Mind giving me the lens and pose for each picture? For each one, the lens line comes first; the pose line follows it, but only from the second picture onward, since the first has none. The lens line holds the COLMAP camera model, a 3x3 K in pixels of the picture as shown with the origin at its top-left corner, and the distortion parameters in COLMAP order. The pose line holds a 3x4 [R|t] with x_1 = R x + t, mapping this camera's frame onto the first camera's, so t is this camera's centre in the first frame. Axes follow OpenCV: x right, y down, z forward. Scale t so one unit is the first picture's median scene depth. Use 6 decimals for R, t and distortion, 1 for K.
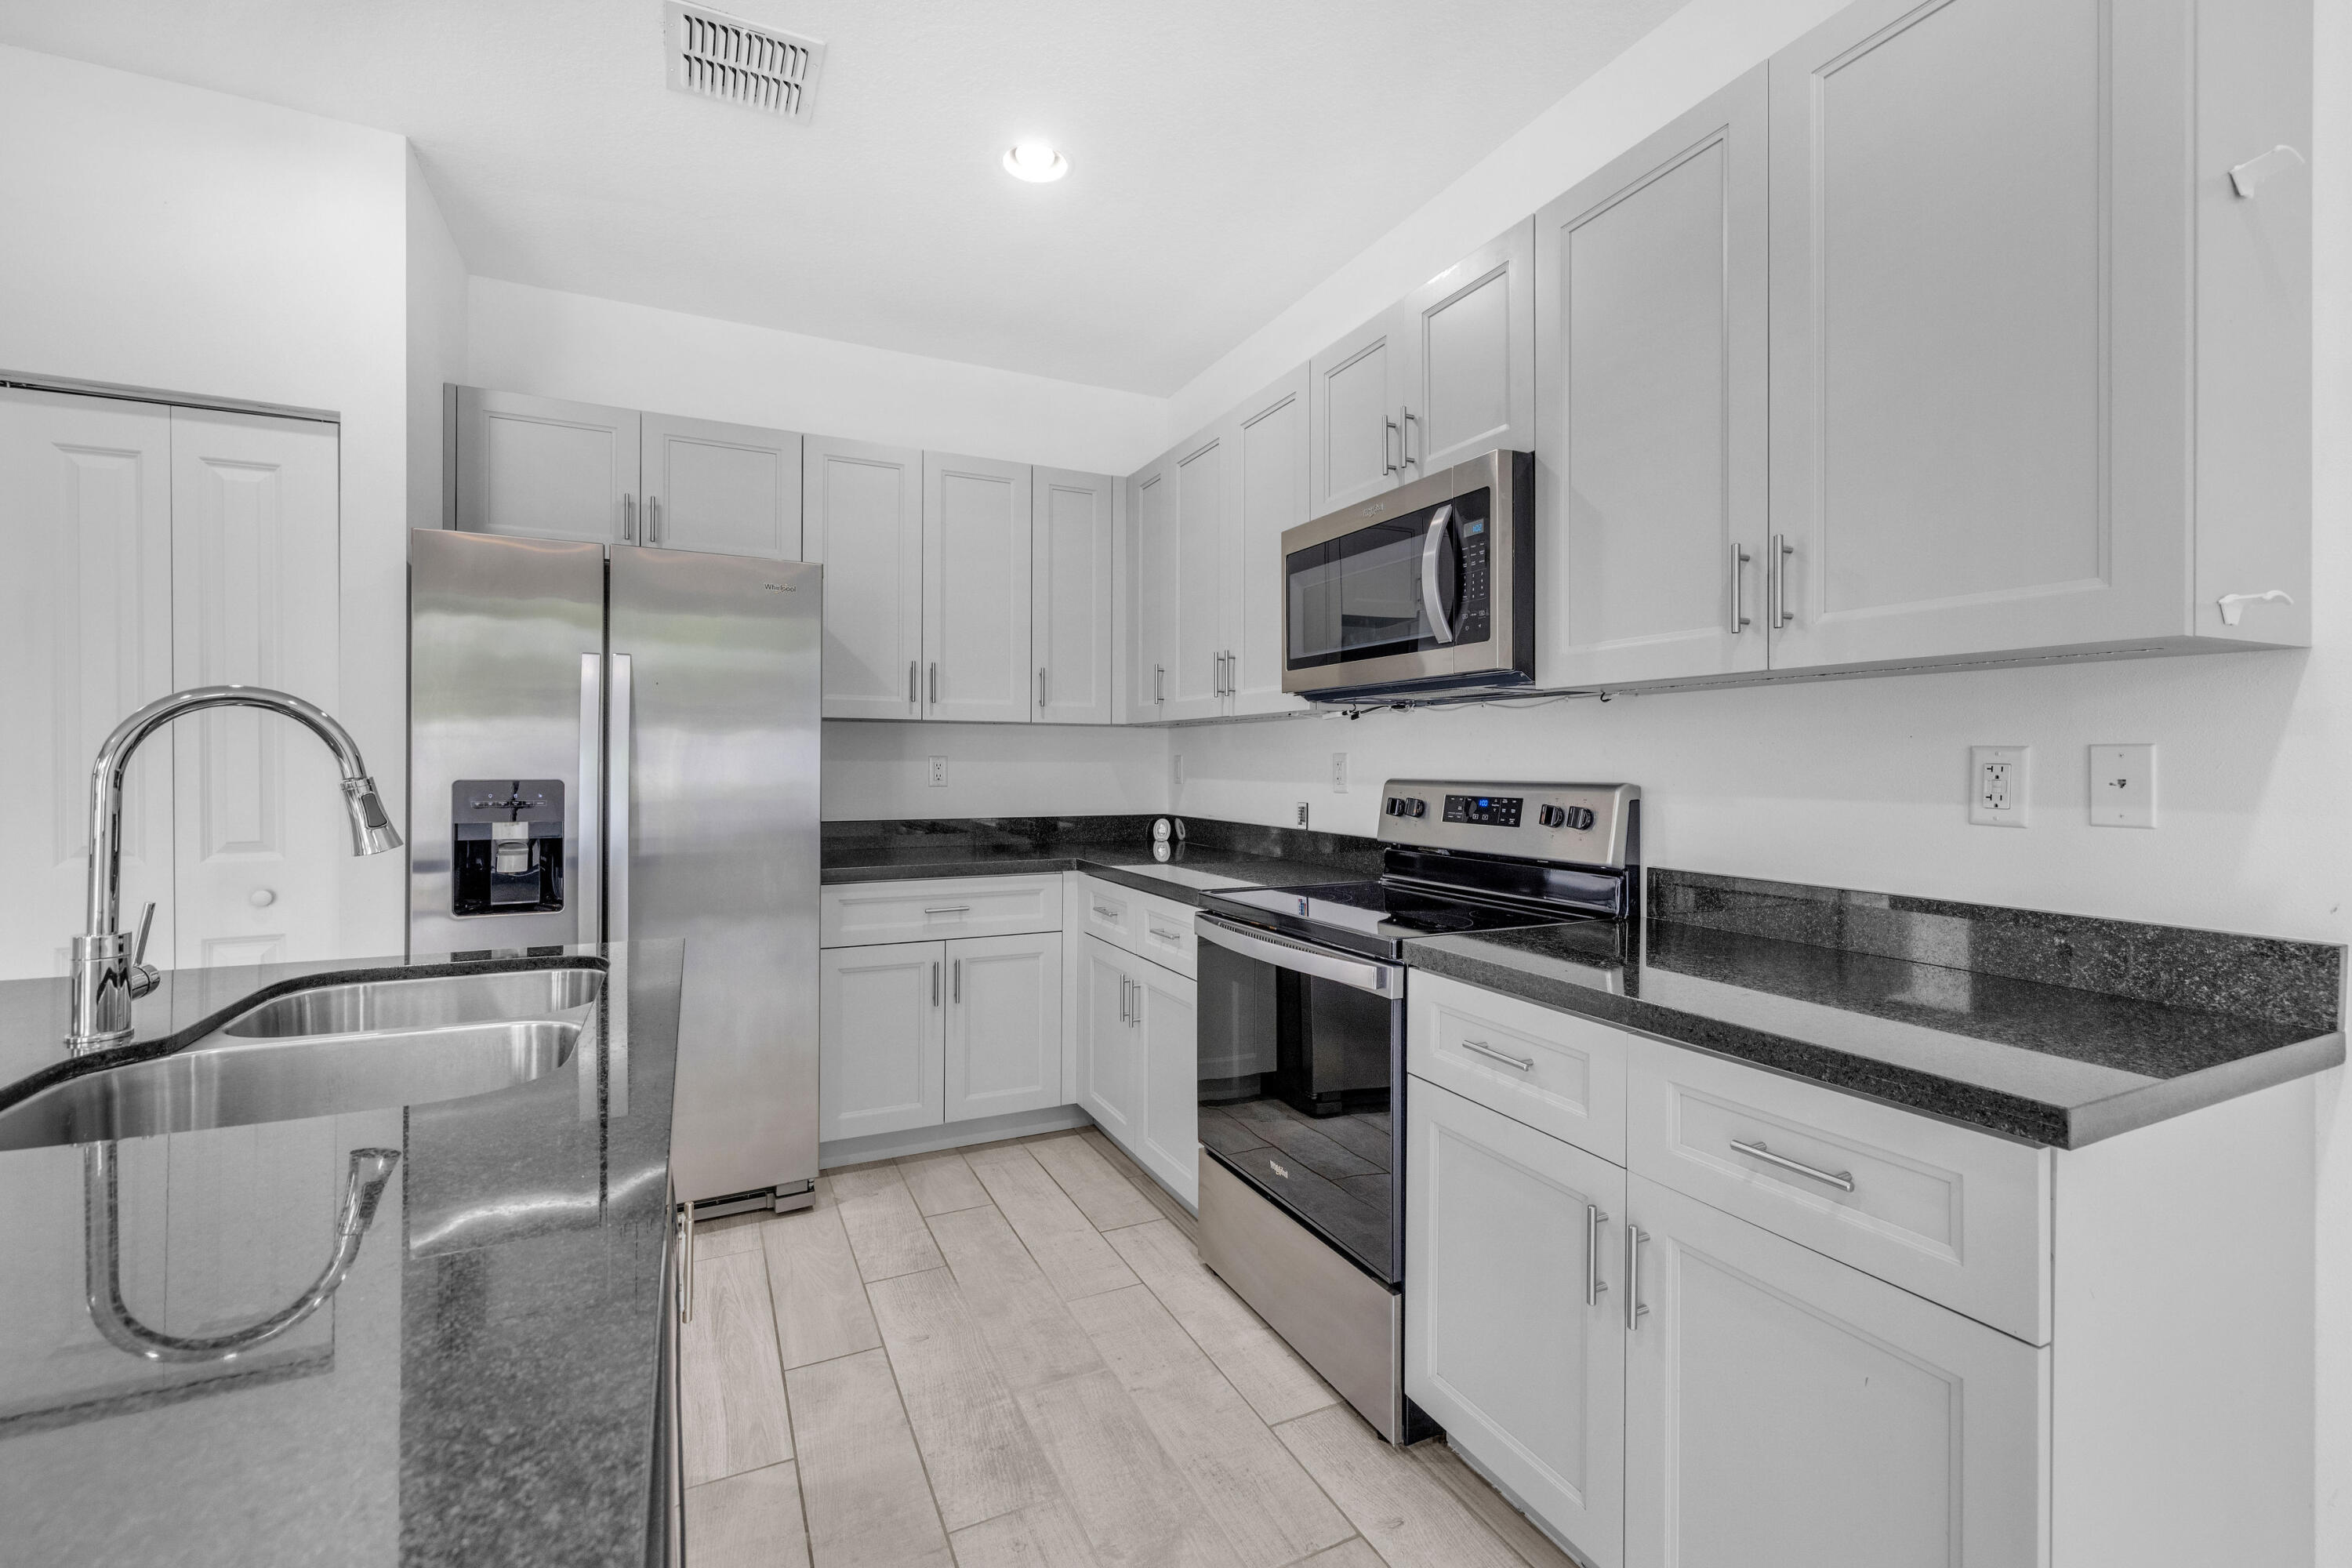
lens RADIAL K [[997.5, 0, 1170.9], [0, 997.5, 769.6], [0, 0, 1]] dist [0.000407, 0.000782]
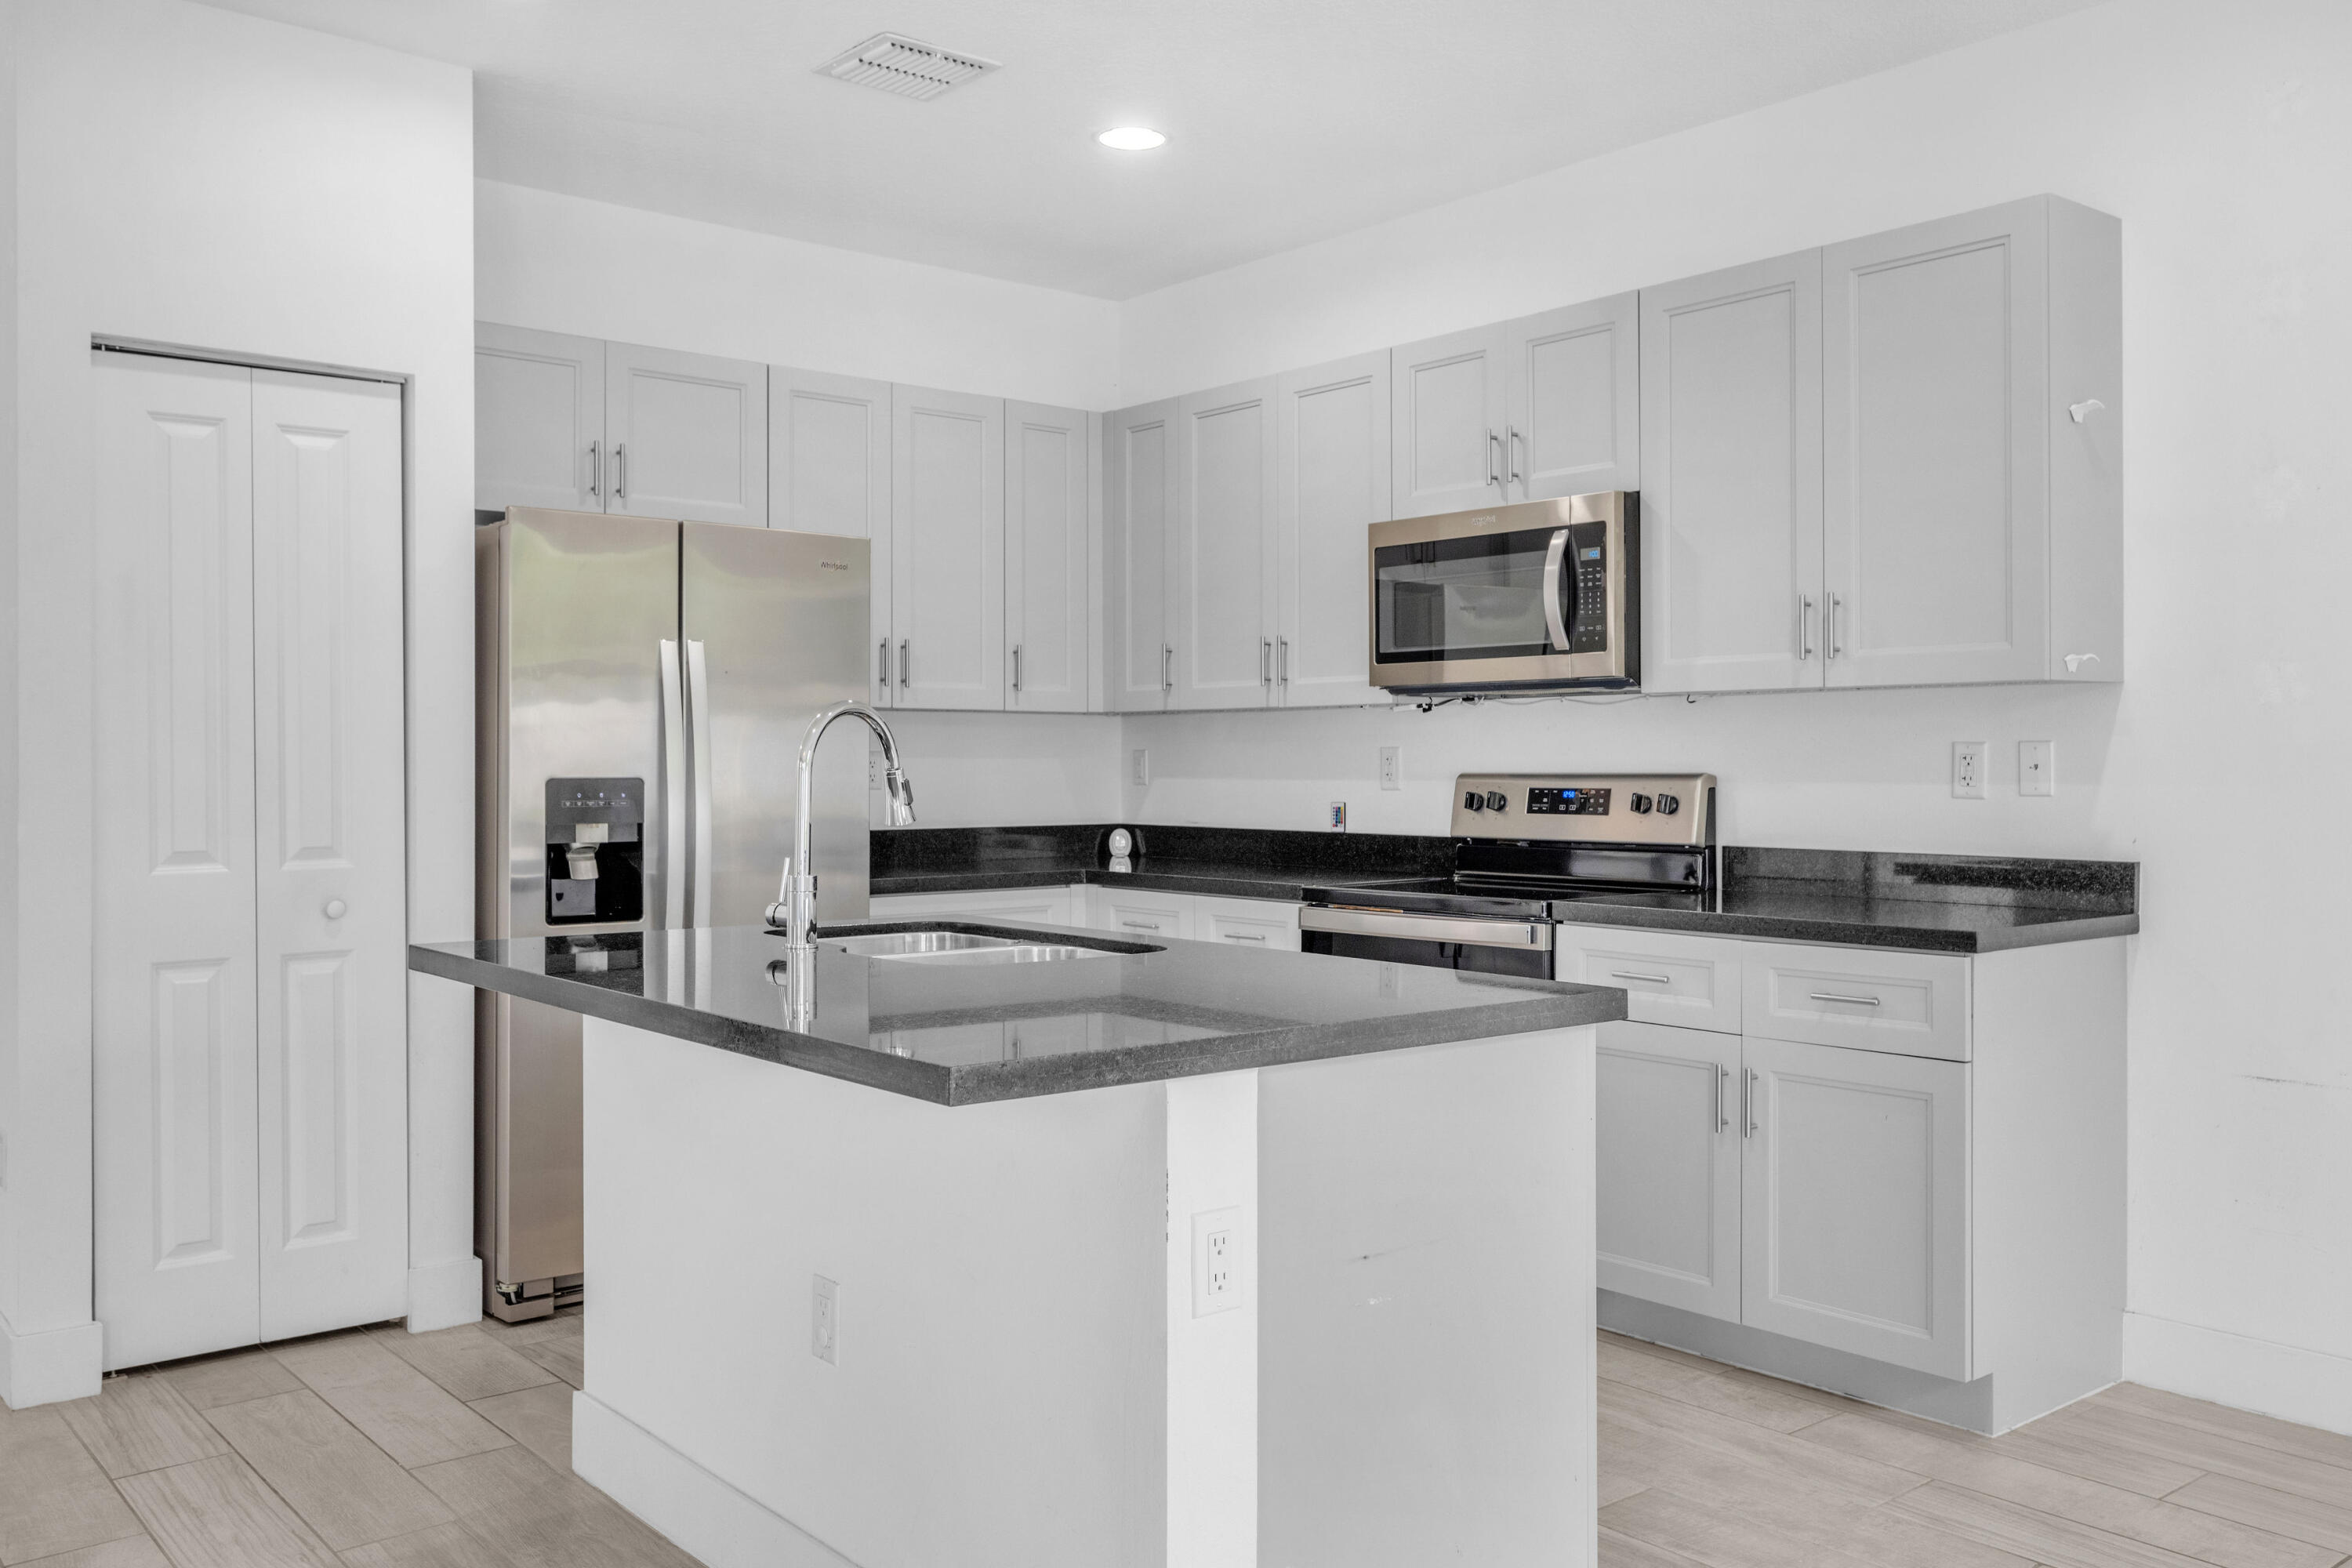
lens RADIAL K [[1915.0, 0, 1176.0], [0, 1915.0, 784.0], [0, 0, 1]] dist [0.002772, 0.001169]
pose [[0.969498, -0.006647, 0.245009, -0.592033], [0.005681, 0.999973, 0.004647, 0.010957], [-0.245033, -0.003113, 0.969510, -0.868193]]
